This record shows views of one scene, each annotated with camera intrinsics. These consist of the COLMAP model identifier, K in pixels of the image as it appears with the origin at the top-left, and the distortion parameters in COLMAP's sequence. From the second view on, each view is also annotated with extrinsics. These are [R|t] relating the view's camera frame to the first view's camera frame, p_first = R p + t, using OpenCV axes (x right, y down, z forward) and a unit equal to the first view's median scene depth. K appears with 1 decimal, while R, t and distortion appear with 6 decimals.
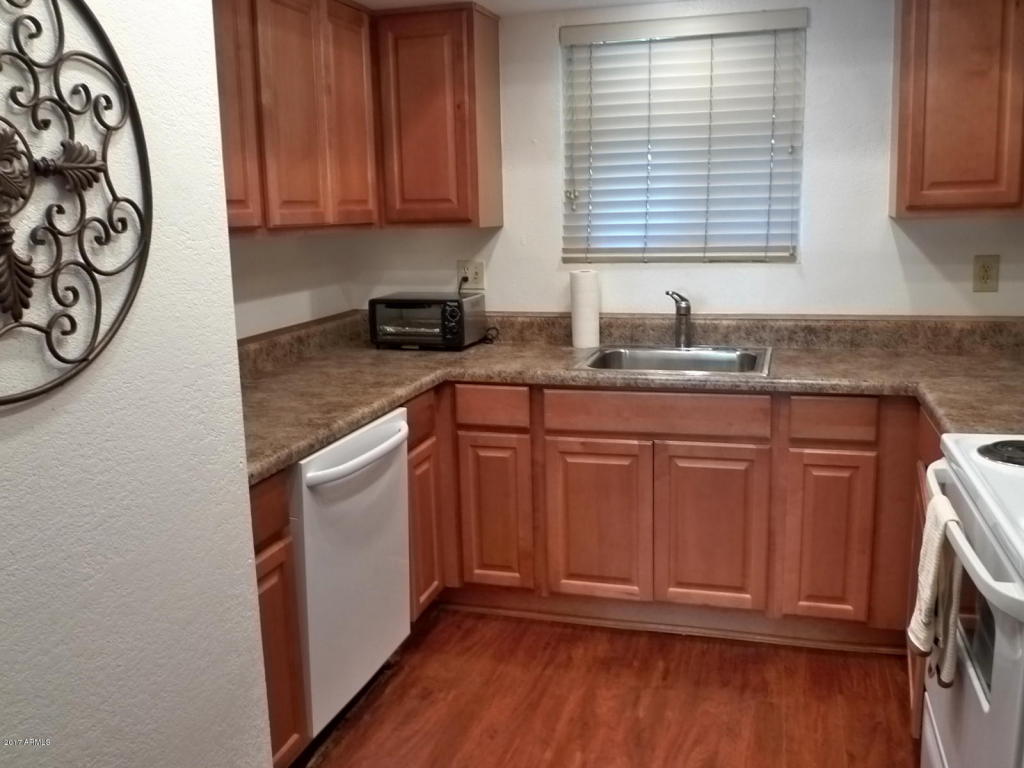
lens RADIAL K [[967.1, 0, 512.0], [0, 967.1, 384.0], [0, 0, 1]] dist [0.002454, 0.005700]
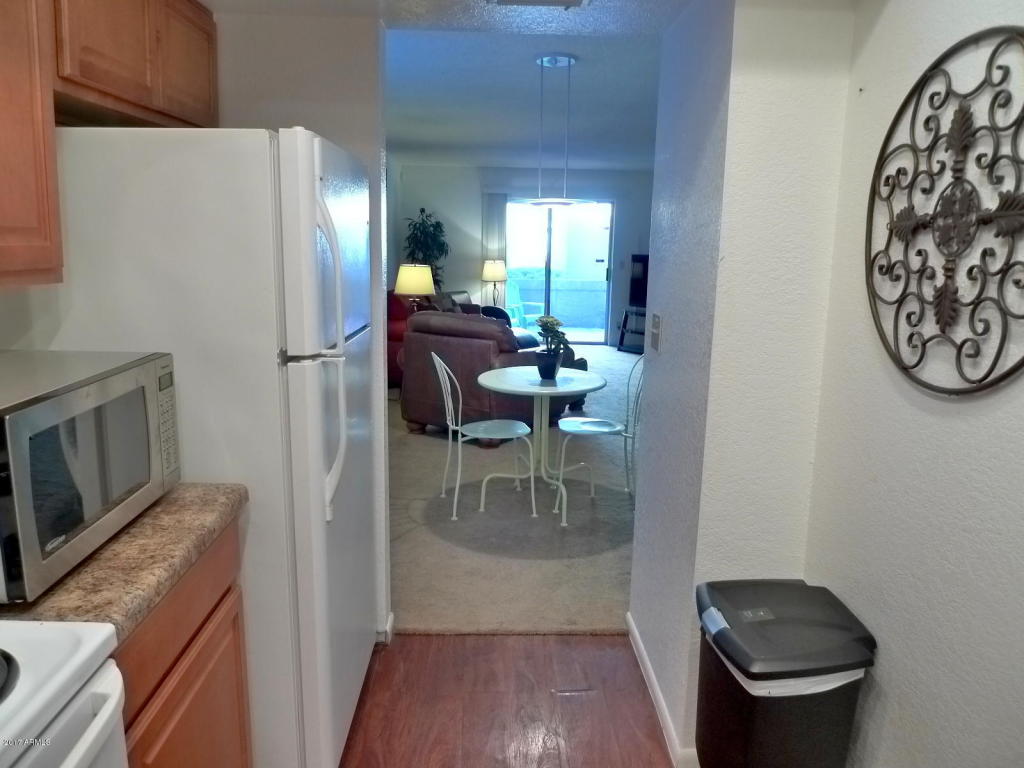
lens RADIAL K [[736.0, 0, 512.0], [0, 736.0, 384.0], [0, 0, 1]] dist [0.000265, -0.000094]
pose [[-0.954330, 0.064801, -0.291643, 0.344790], [-0.047509, 0.930853, 0.362291, -0.324488], [0.294954, 0.359601, -0.885262, 1.660738]]
